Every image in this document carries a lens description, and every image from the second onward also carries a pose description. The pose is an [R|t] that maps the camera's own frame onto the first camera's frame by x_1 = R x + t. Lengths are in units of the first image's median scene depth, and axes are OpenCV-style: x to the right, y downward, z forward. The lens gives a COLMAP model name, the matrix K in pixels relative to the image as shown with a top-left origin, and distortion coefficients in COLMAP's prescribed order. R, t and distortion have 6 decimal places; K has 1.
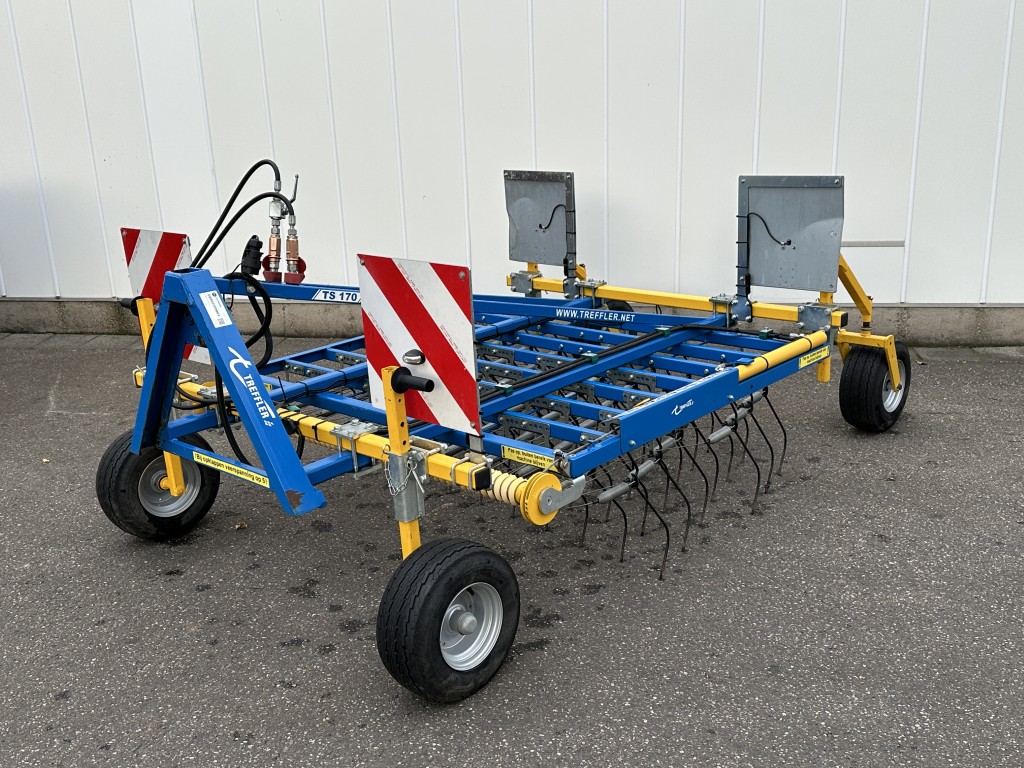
lens RADIAL K [[1045.6, 0, 512.0], [0, 1045.6, 384.0], [0, 0, 1]] dist [0.199009, -0.445799]
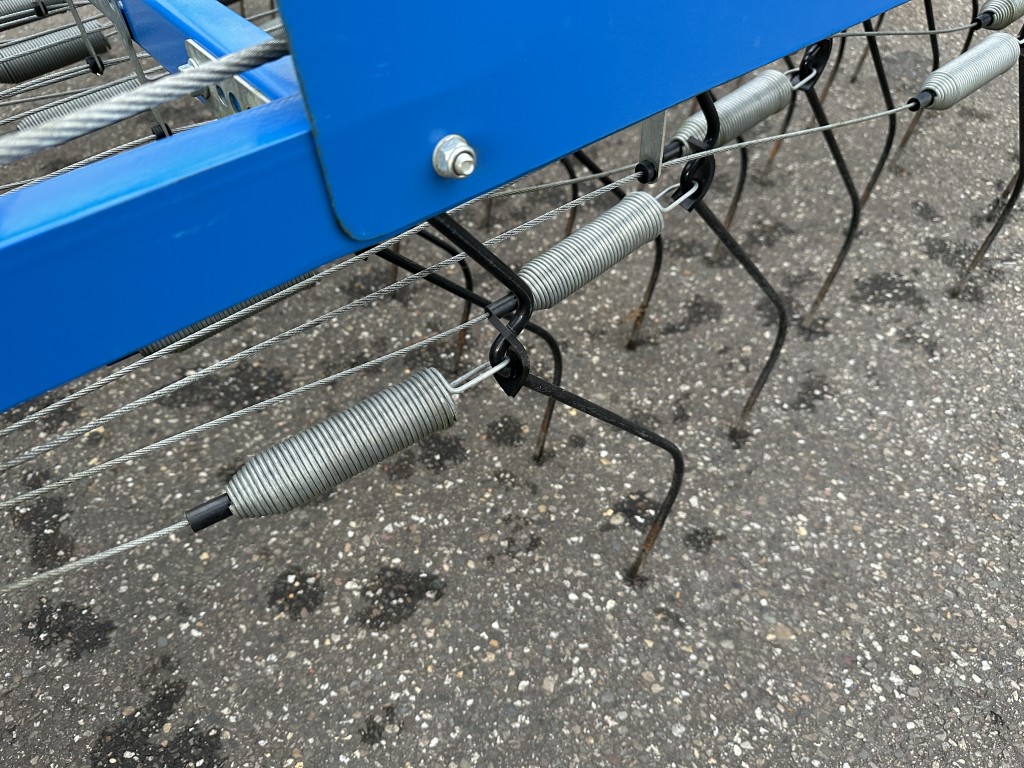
lens RADIAL K [[828.6, 0, 512.0], [0, 828.6, 384.0], [0, 0, 1]] dist [-0.007688, -0.005253]
pose [[0.988076, 0.112543, -0.105070, 0.118378], [-0.049958, 0.879850, 0.472619, 0.024811], [0.145636, -0.461735, 0.874981, 0.769210]]
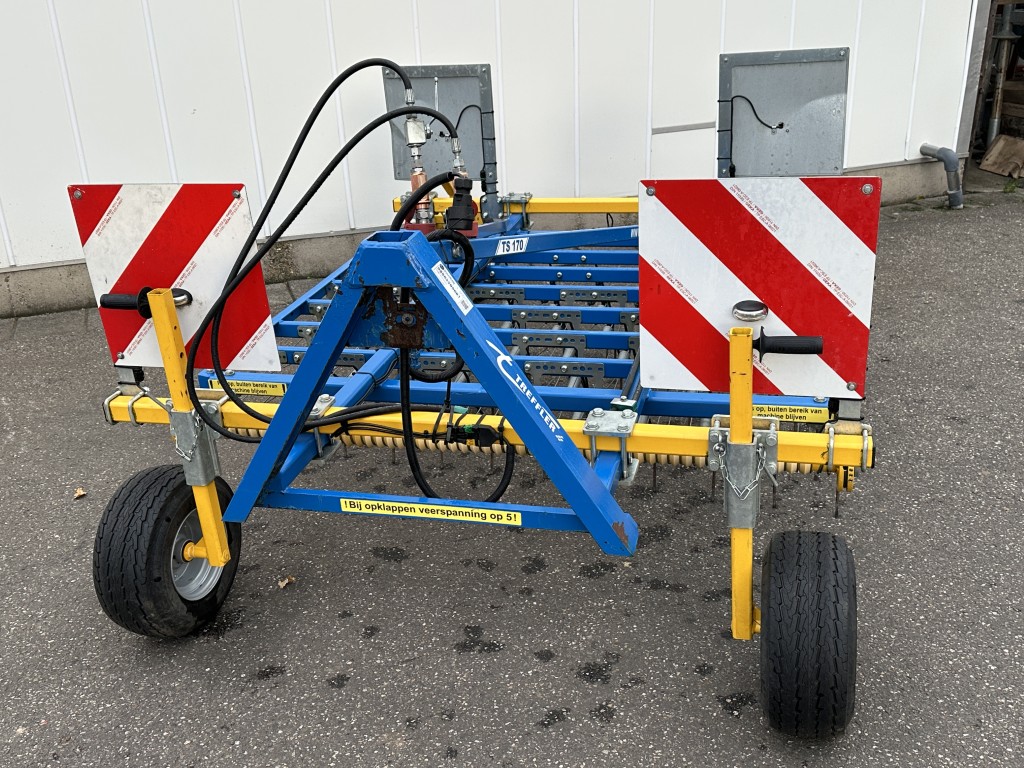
lens RADIAL K [[1045.6, 0, 512.0], [0, 1045.6, 384.0], [0, 0, 1]] dist [0.199009, -0.445799]
pose [[0.883600, -0.186999, 0.429282, -0.435912], [0.148747, 0.981403, 0.121339, -0.069074], [-0.443989, -0.043360, 0.894983, 0.308621]]
